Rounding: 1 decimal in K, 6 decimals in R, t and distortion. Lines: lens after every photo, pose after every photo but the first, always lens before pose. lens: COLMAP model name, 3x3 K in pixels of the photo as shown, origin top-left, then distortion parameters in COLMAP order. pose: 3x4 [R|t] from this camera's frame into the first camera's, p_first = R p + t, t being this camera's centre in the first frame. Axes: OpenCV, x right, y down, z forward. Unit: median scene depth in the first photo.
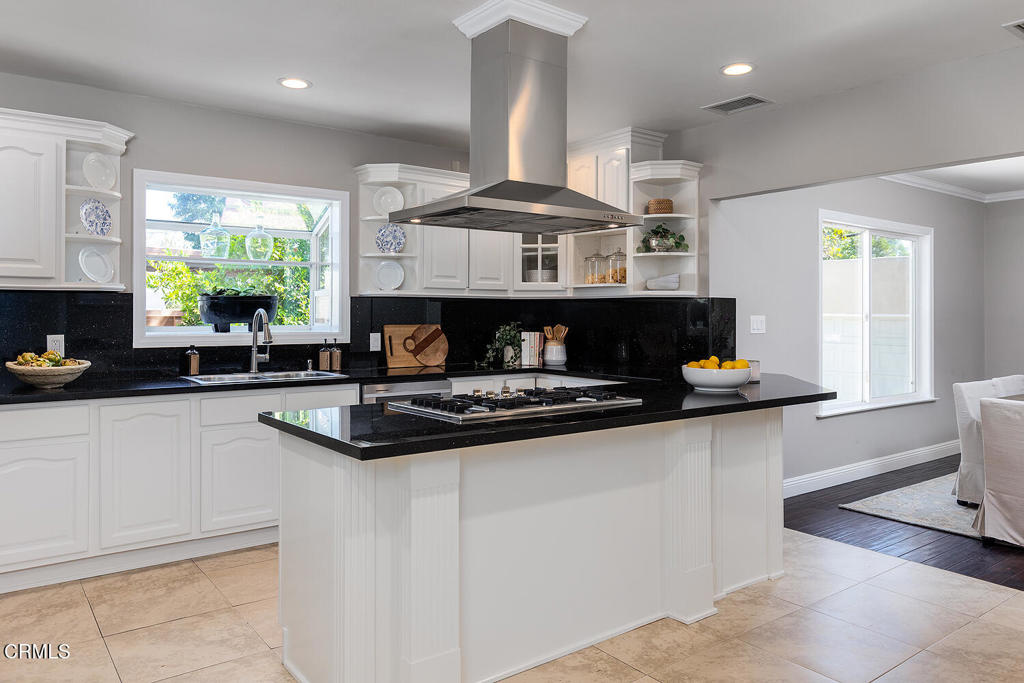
lens RADIAL K [[722.2, 0, 510.9], [0, 722.2, 309.1], [0, 0, 1]] dist [0.003460, 0.001092]
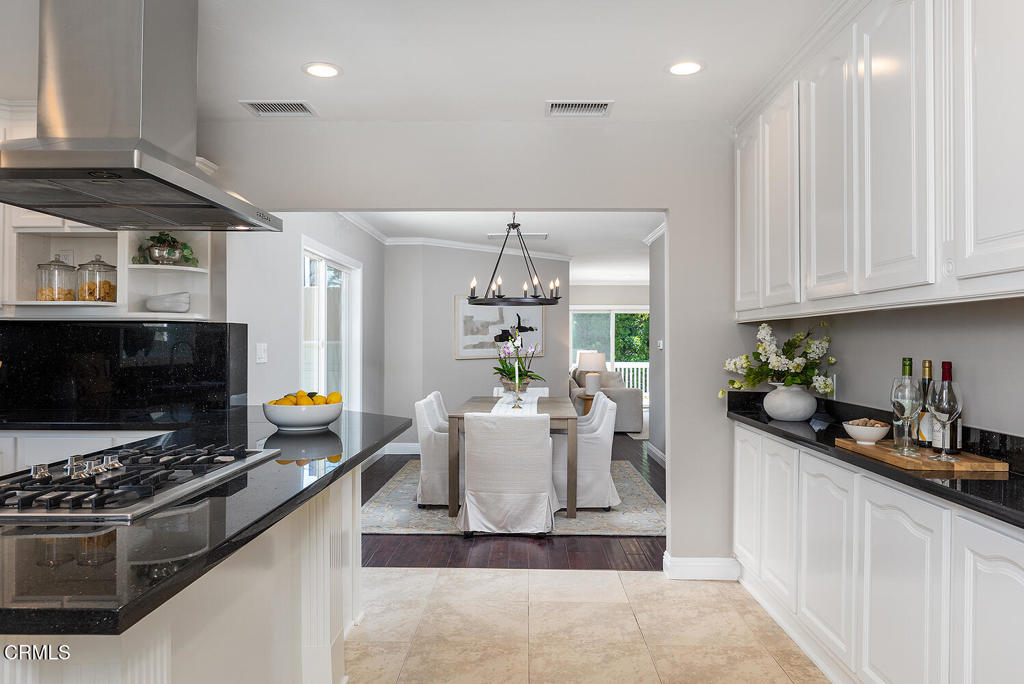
lens RADIAL K [[709.5, 0, 512.0], [0, 709.5, 342.0], [0, 0, 1]] dist [-0.003071, -0.001947]
pose [[0.622010, -0.003310, 0.783002, -0.167186], [-0.002992, 0.999974, 0.006604, 0.000605], [-0.783004, -0.006451, 0.621984, 0.196688]]
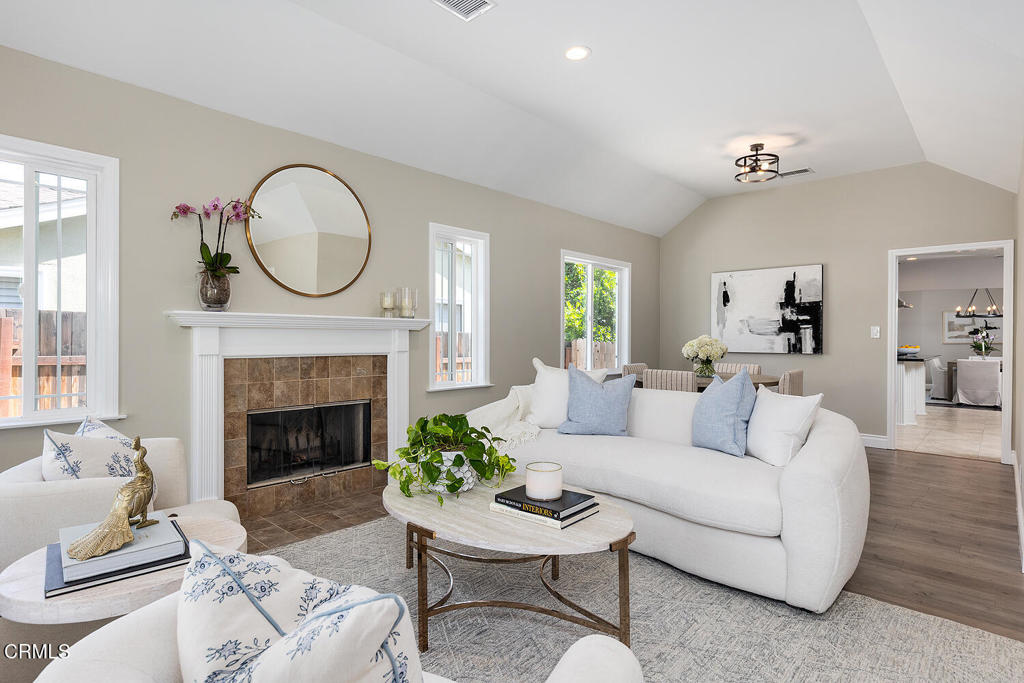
lens RADIAL K [[538.7, 0, 510.2], [0, 538.7, 334.9], [0, 0, 1]] dist [0.000838, 0.000244]
pose [[0.983851, 0.002229, 0.178975, -1.397994], [-0.002961, 0.999988, 0.003820, 0.008234], [-0.178964, -0.004288, 0.983846, -0.787884]]
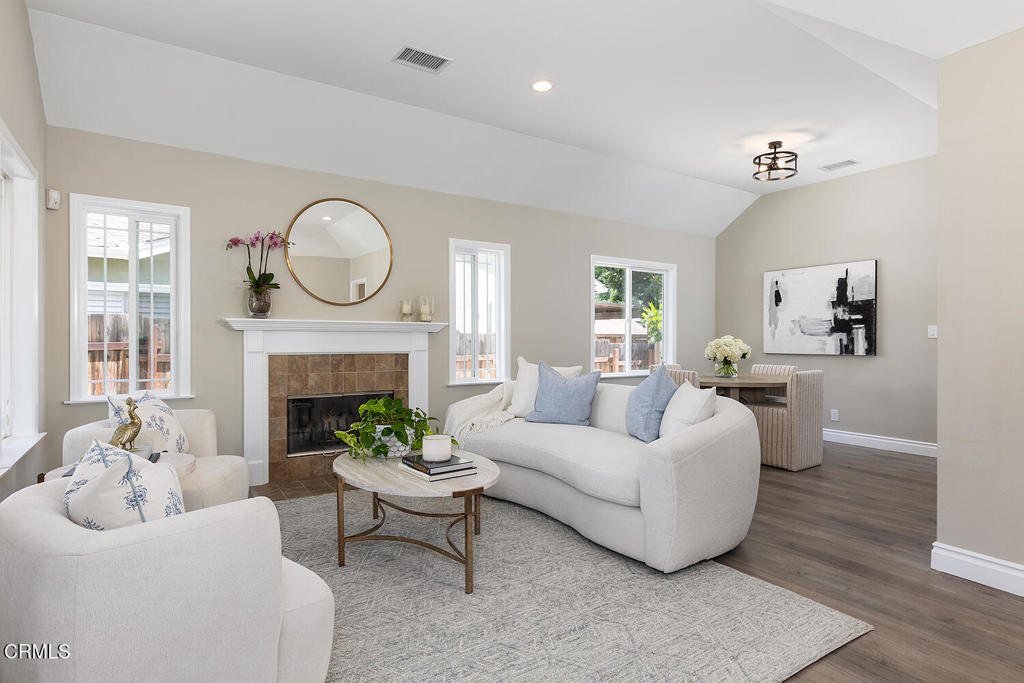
lens RADIAL K [[550.5, 0, 512.0], [0, 550.5, 341.5], [0, 0, 1]] dist [0.001902, -0.000099]
pose [[0.998475, -0.001175, -0.055187, -1.194505], [0.001700, 0.999954, 0.009462, 0.011988], [0.055174, -0.009541, 0.998431, -0.922085]]
